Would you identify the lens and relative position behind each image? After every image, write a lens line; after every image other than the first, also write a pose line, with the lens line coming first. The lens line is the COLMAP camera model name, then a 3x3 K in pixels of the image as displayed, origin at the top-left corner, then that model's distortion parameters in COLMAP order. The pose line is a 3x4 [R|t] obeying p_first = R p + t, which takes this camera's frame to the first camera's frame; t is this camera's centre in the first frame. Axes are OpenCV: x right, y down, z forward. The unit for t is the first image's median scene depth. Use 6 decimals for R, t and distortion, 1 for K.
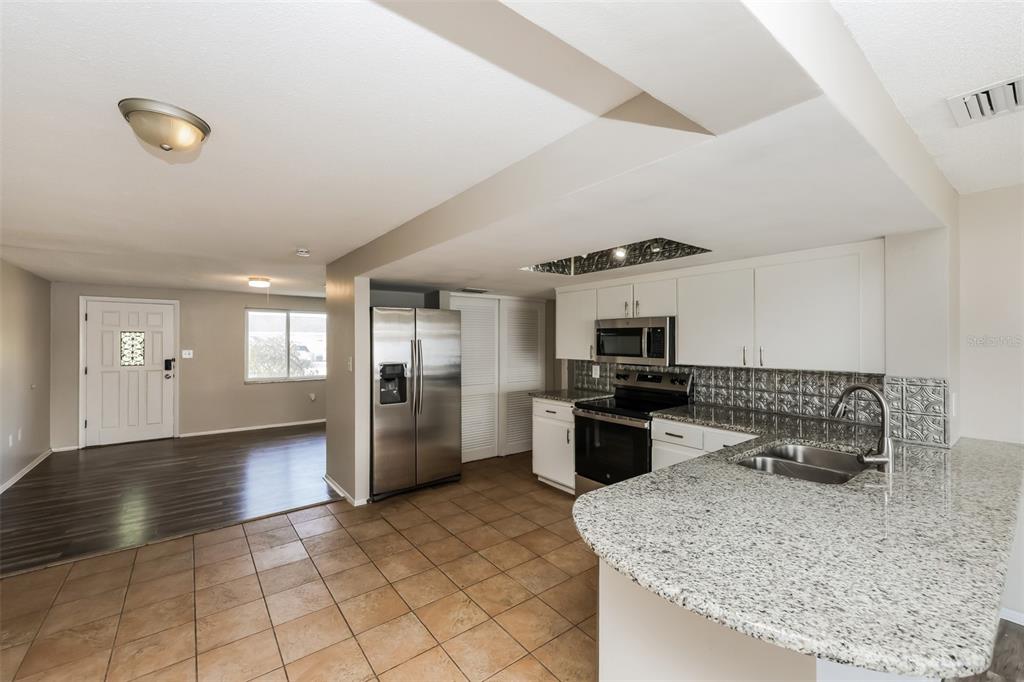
lens RADIAL K [[412.1, 0, 508.9], [0, 412.1, 343.6], [0, 0, 1]] dist [0.001243, 0.000216]
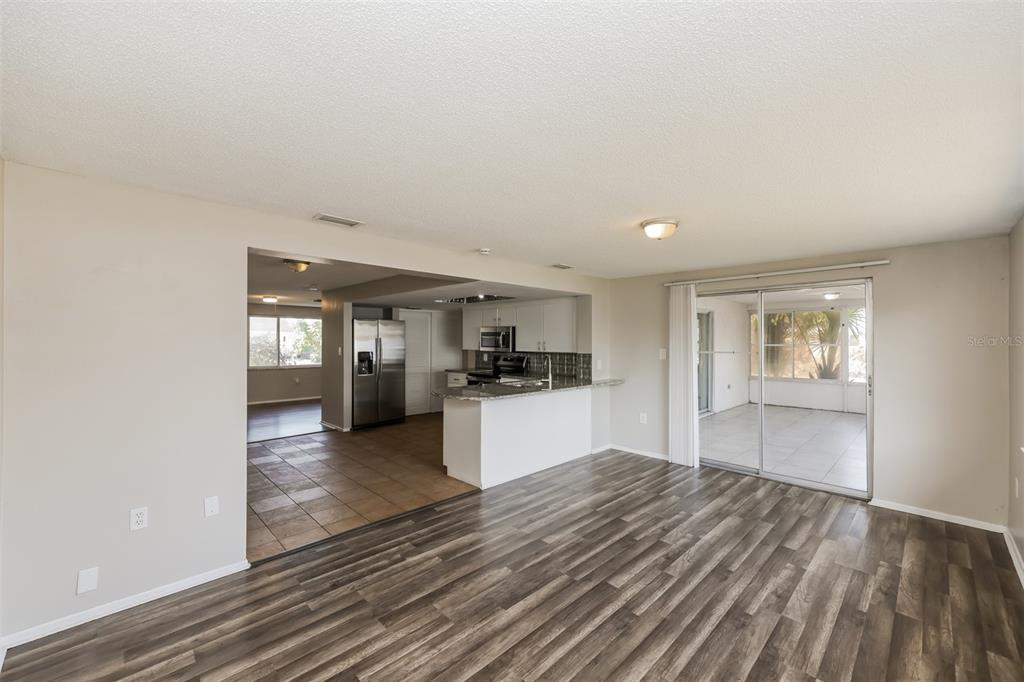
lens RADIAL K [[412.1, 0, 508.9], [0, 412.1, 343.6], [0, 0, 1]] dist [0.001243, 0.000216]
pose [[0.994287, 0.005139, 0.106614, 0.136328], [-0.005262, 0.999986, 0.000878, 0.010191], [-0.106608, -0.001434, 0.994300, -0.782181]]
